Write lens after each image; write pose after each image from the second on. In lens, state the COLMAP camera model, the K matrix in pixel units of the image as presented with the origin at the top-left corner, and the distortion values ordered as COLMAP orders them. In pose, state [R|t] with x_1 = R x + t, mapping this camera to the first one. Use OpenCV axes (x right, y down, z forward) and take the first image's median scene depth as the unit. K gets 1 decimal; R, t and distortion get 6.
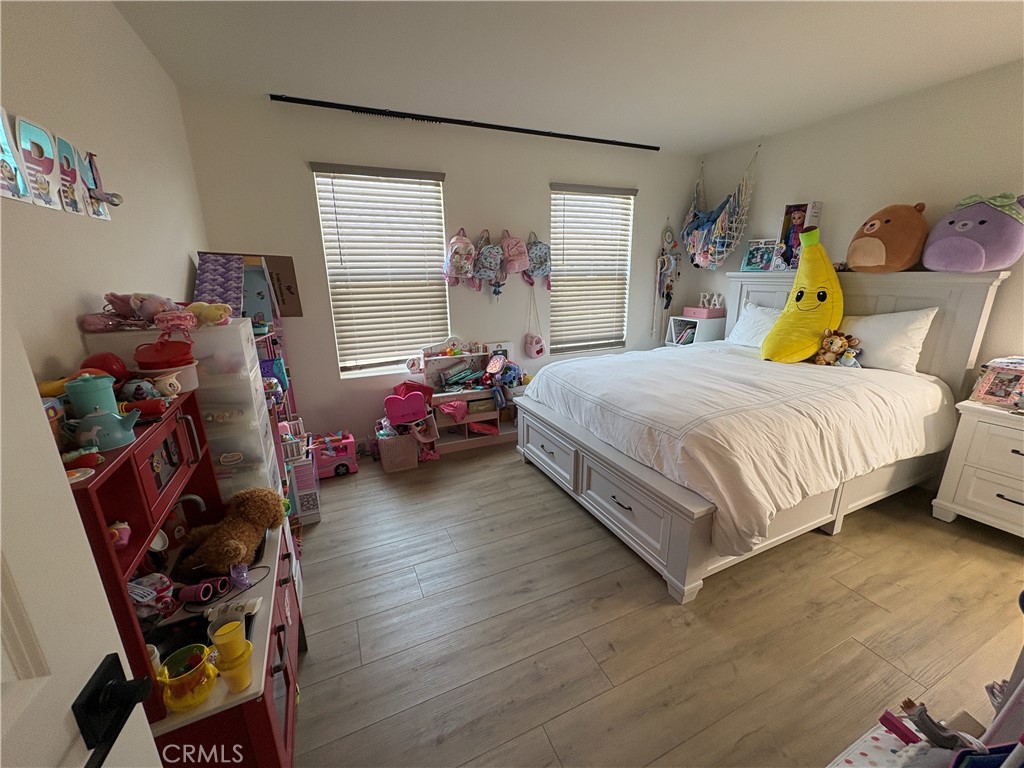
lens RADIAL K [[407.7, 0, 513.5], [0, 407.7, 384.1], [0, 0, 1]] dist [0.001215, 0.000057]
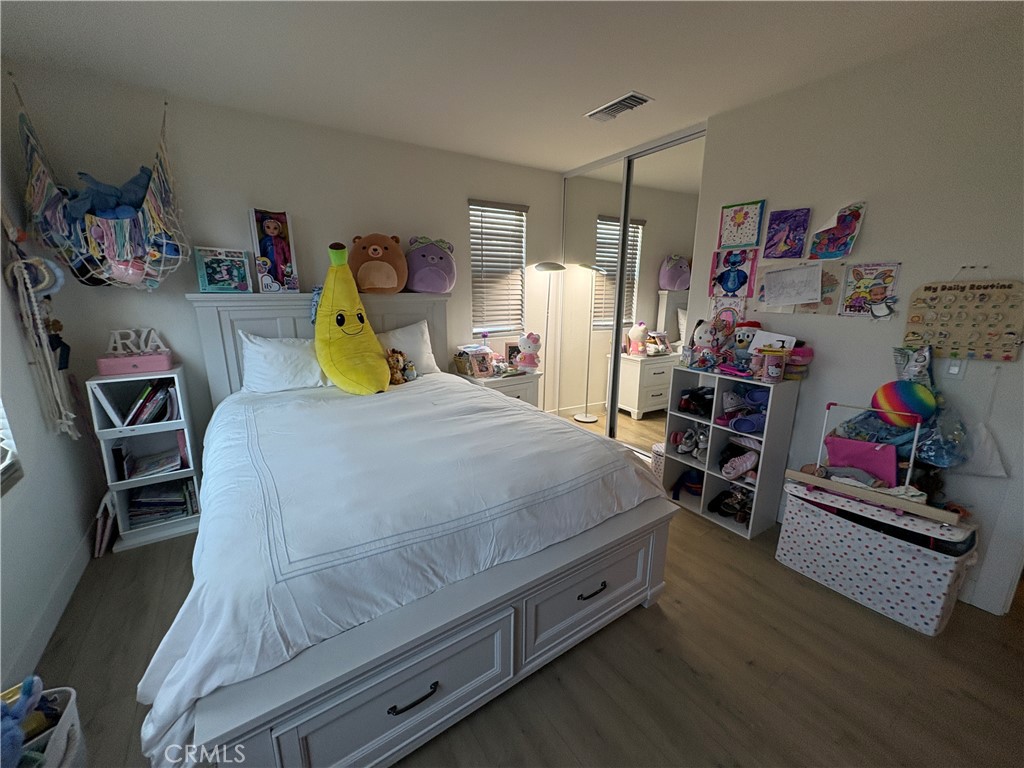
lens RADIAL K [[407.7, 0, 513.0], [0, 407.7, 383.8], [0, 0, 1]] dist [0.001215, 0.000057]
pose [[-0.169127, -0.215518, 0.961742, -0.224900], [0.261000, 0.931169, 0.254565, -0.188454], [-0.950408, 0.294068, -0.101236, 0.680028]]
